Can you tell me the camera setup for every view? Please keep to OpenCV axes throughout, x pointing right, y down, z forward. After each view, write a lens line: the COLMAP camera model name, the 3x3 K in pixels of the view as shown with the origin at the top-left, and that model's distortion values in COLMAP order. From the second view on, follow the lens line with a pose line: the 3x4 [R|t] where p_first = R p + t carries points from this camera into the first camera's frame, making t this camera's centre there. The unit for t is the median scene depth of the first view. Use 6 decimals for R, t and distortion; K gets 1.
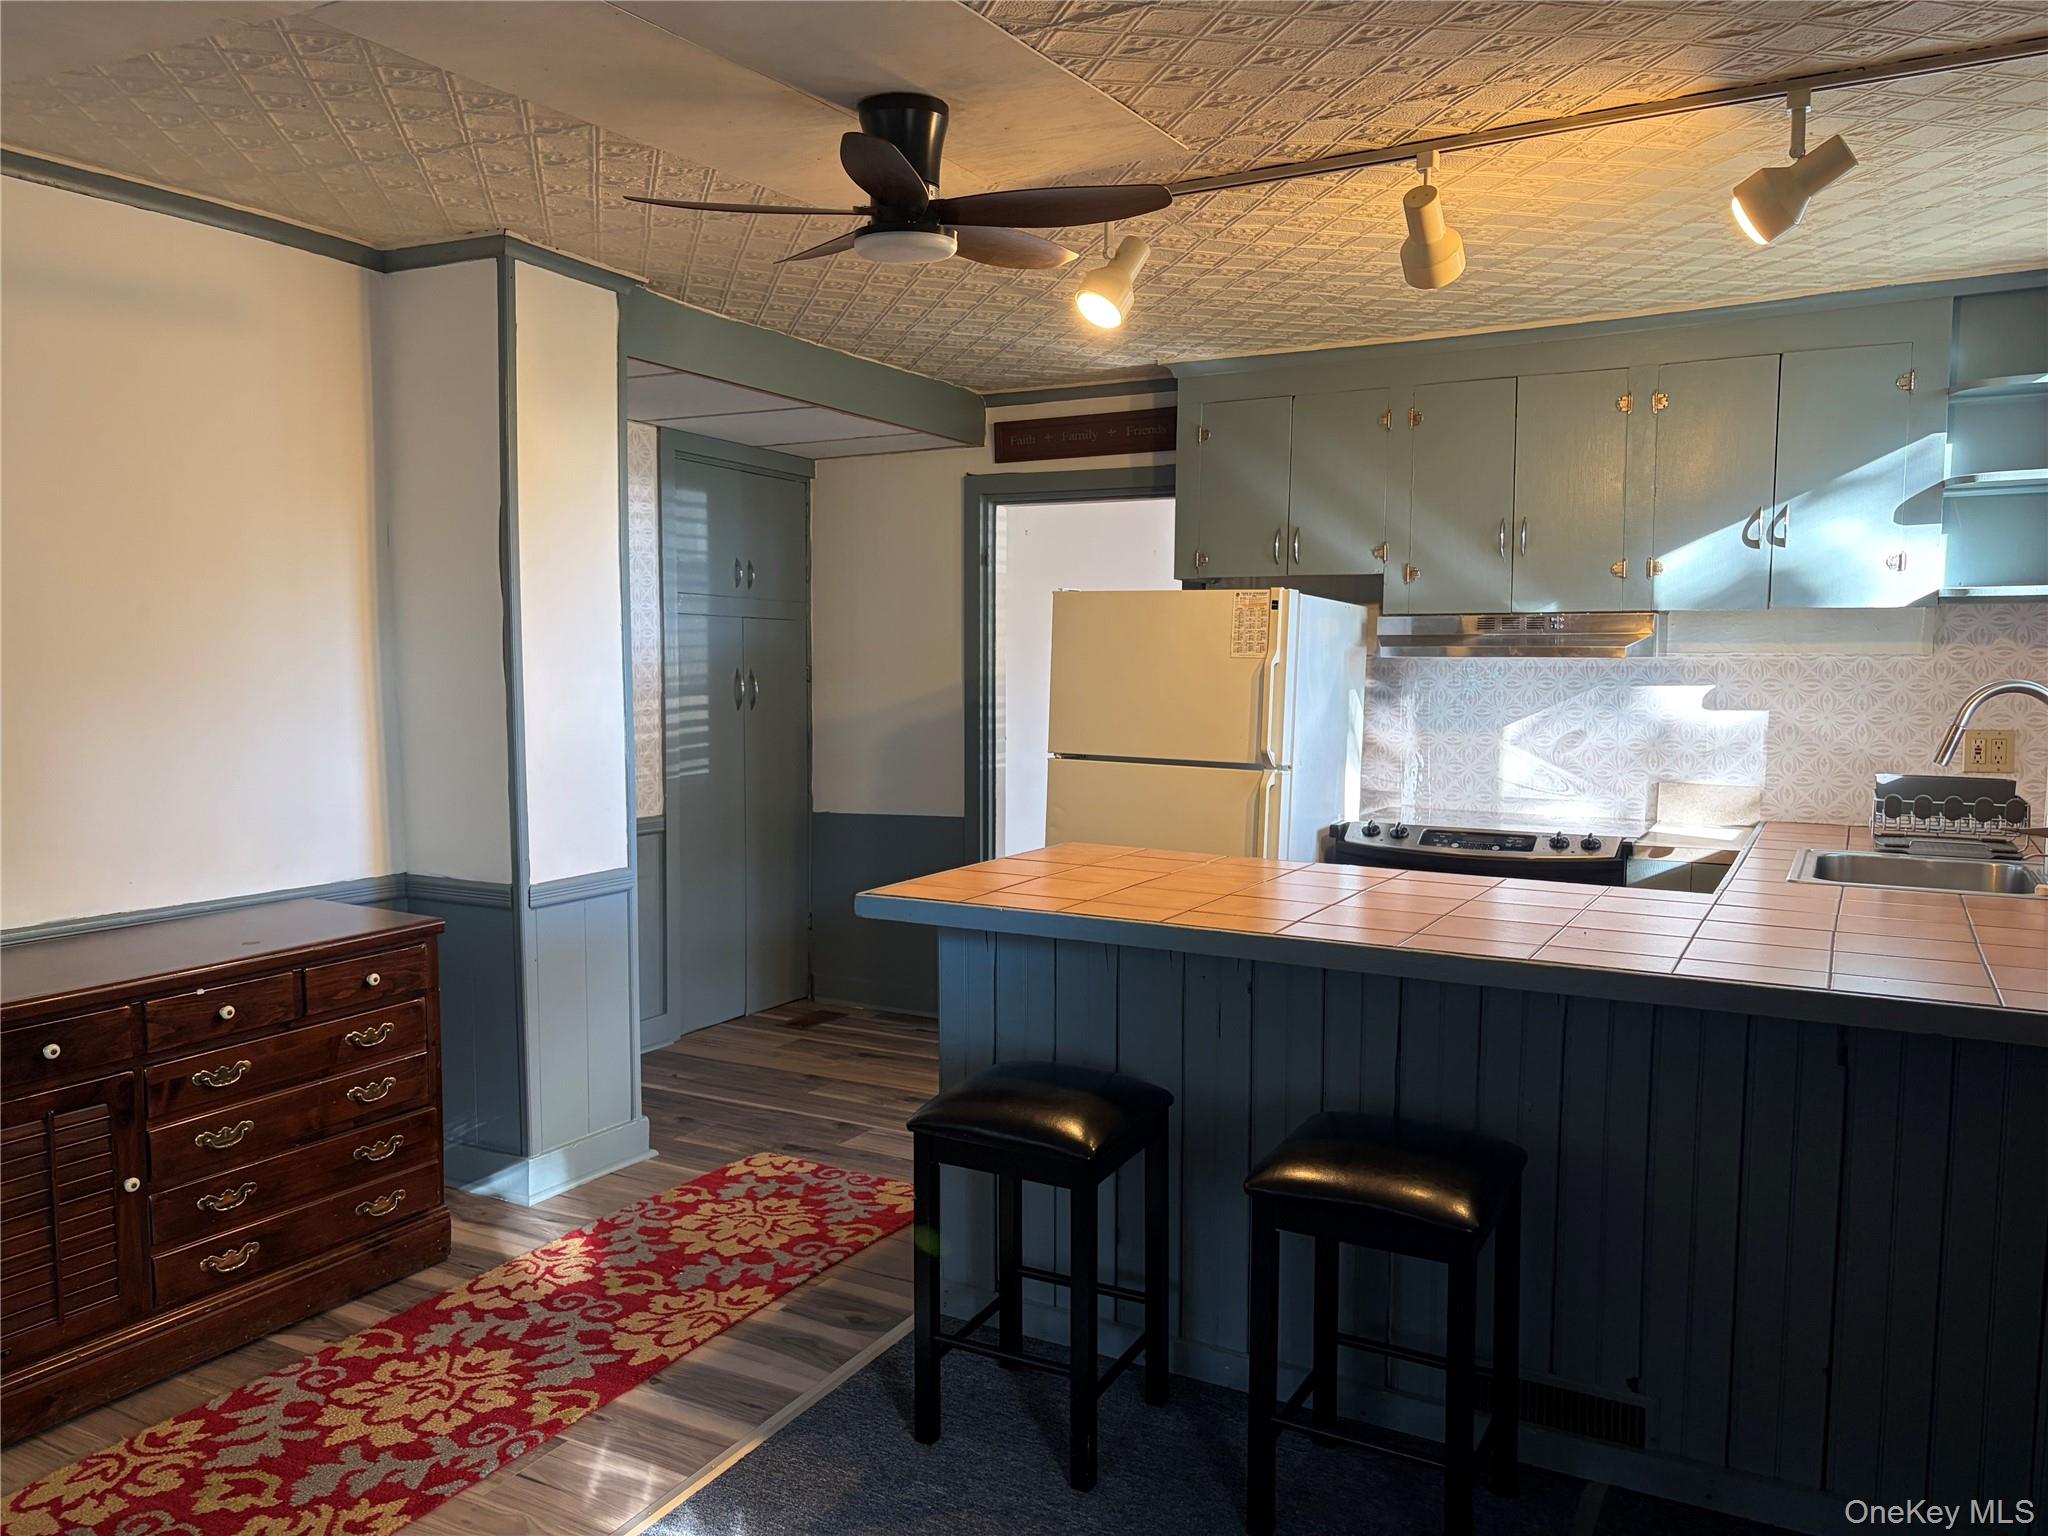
lens RADIAL K [[1507.8, 0, 1010.9], [0, 1507.8, 771.1], [0, 0, 1]] dist [0.055163, -0.071598]
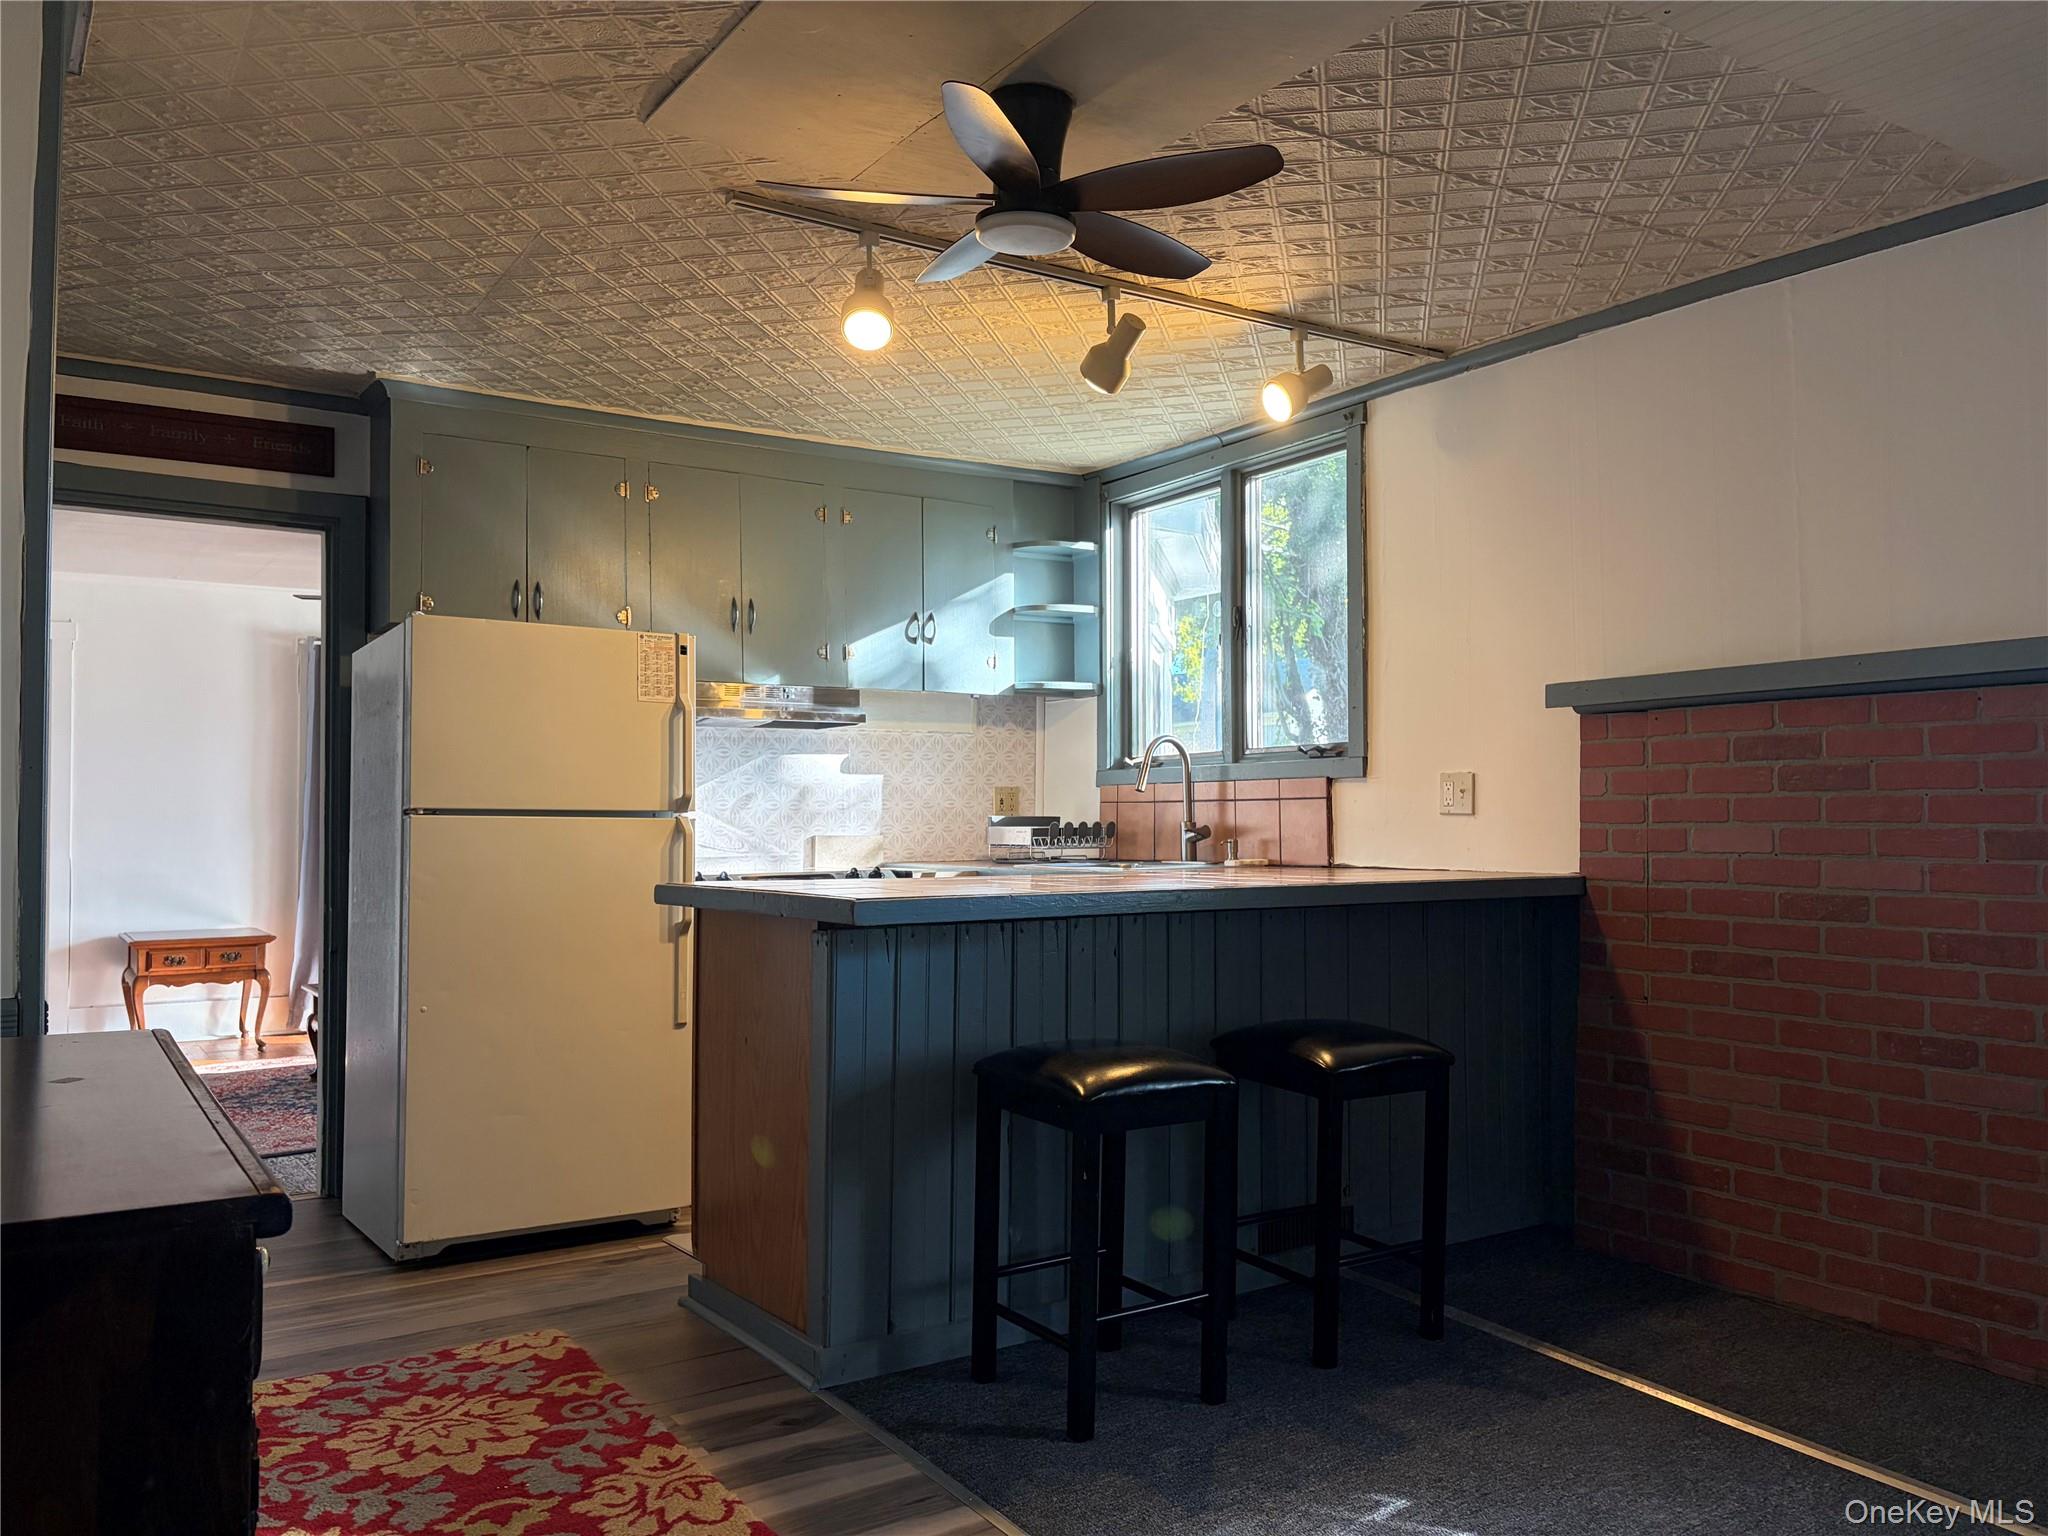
lens RADIAL K [[1507.8, 0, 1010.9], [0, 1507.8, 771.1], [0, 0, 1]] dist [0.055163, -0.071598]
pose [[0.455990, 0.024439, 0.889649, -0.639060], [0.077556, 0.994729, -0.067077, 0.055794], [-0.886599, 0.099584, 0.451691, 0.380585]]
